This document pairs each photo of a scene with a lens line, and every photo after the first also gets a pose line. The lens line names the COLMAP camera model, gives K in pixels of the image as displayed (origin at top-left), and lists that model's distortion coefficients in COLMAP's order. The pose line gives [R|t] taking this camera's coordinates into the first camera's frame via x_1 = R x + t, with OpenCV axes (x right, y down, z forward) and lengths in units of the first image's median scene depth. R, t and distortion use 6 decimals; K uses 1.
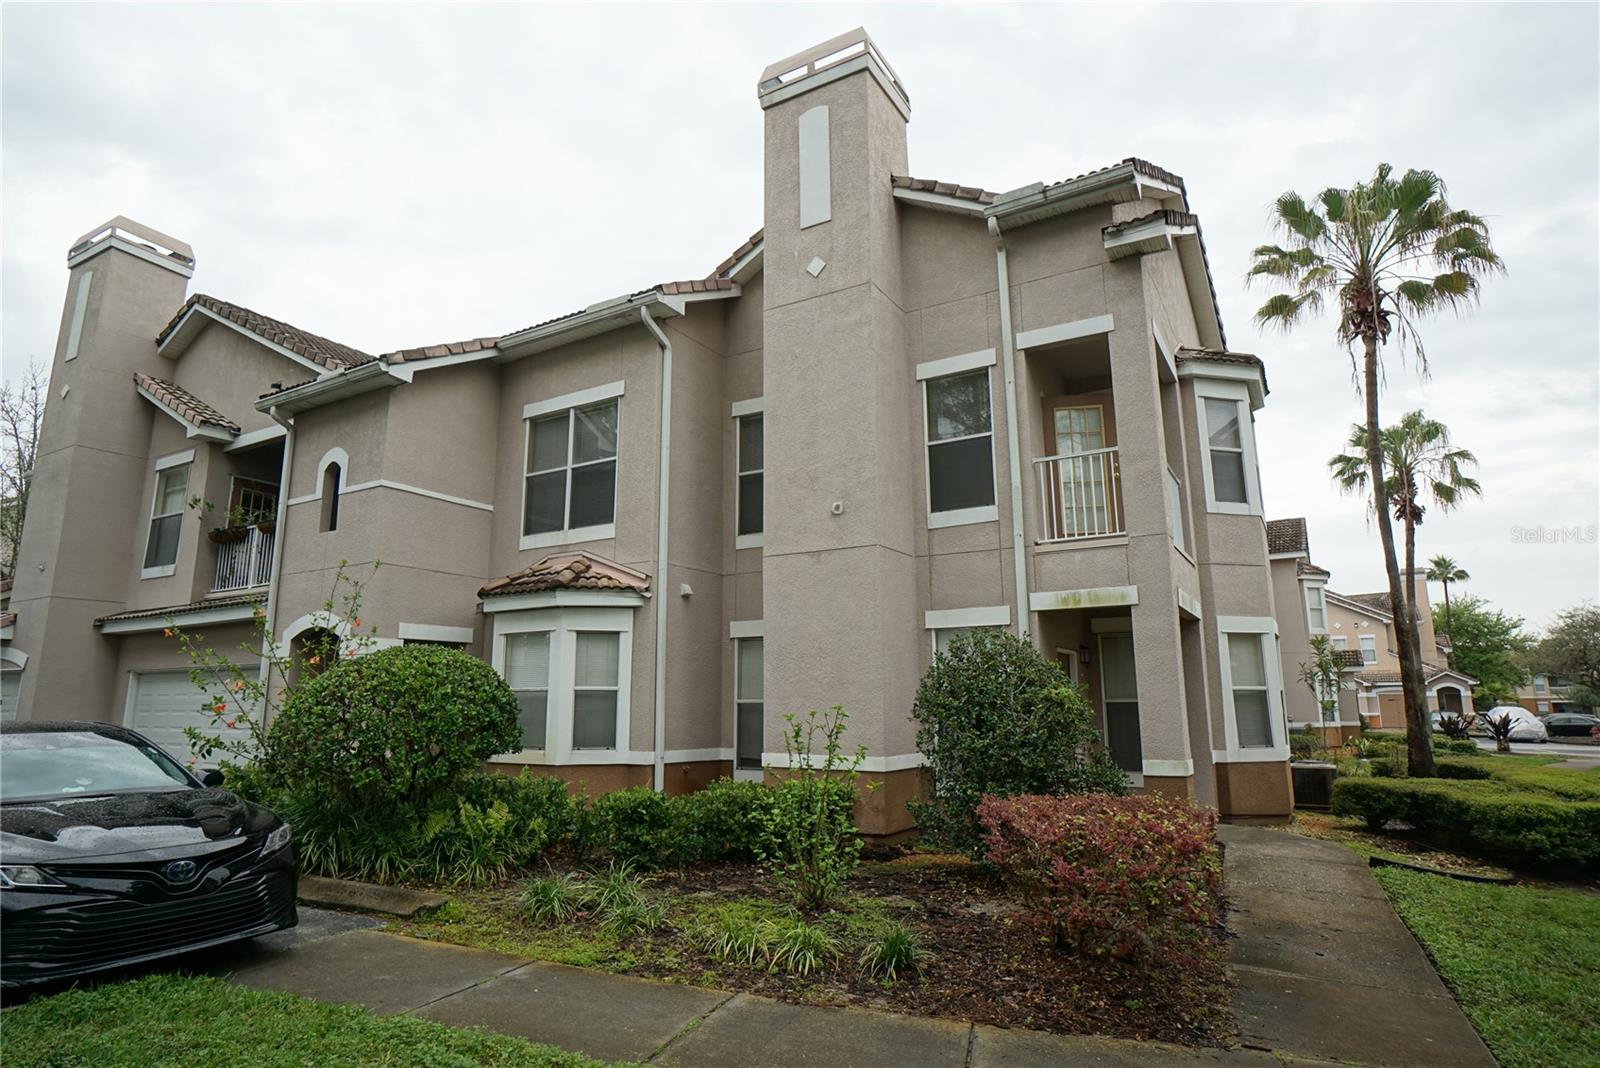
lens RADIAL K [[895.9, 0, 802.1], [0, 895.9, 524.9], [0, 0, 1]] dist [-0.019118, -0.000750]
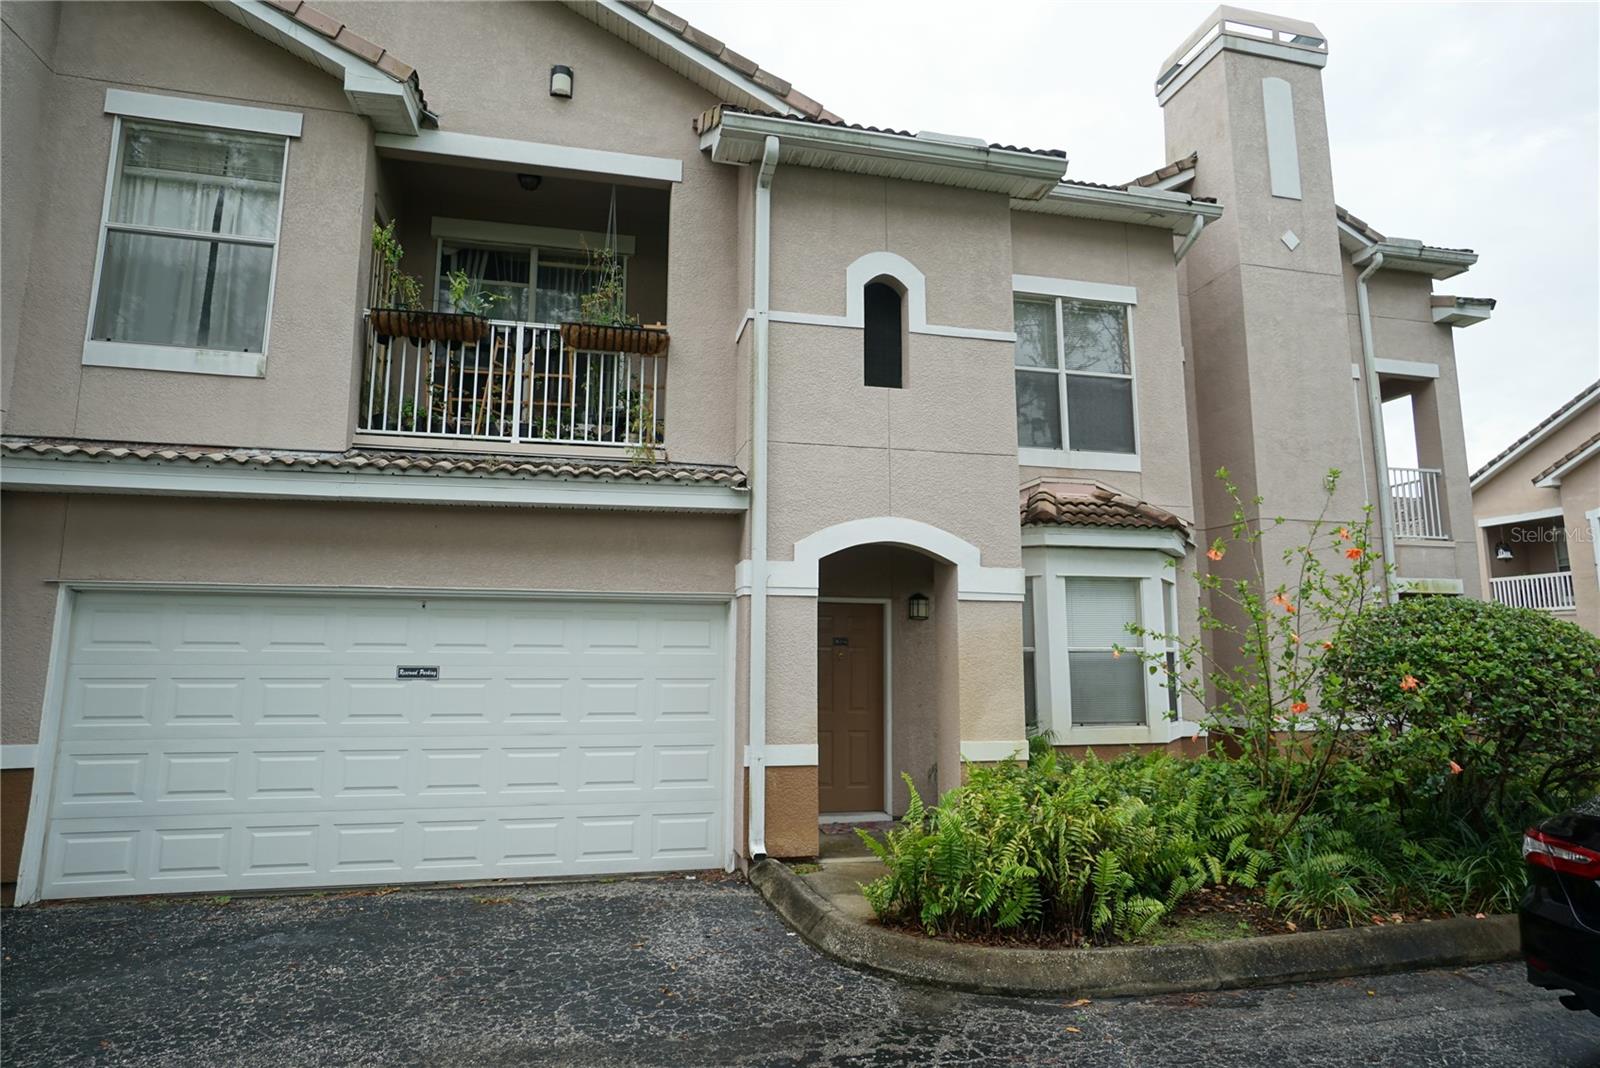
lens RADIAL K [[895.9, 0, 800.3], [0, 895.9, 534.1], [0, 0, 1]] dist [-0.019118, -0.000750]
pose [[0.716449, 0.105820, 0.689567, -1.039317], [-0.144467, 0.989508, -0.001749, 0.122790], [-0.682517, -0.098367, 0.724220, 0.615992]]
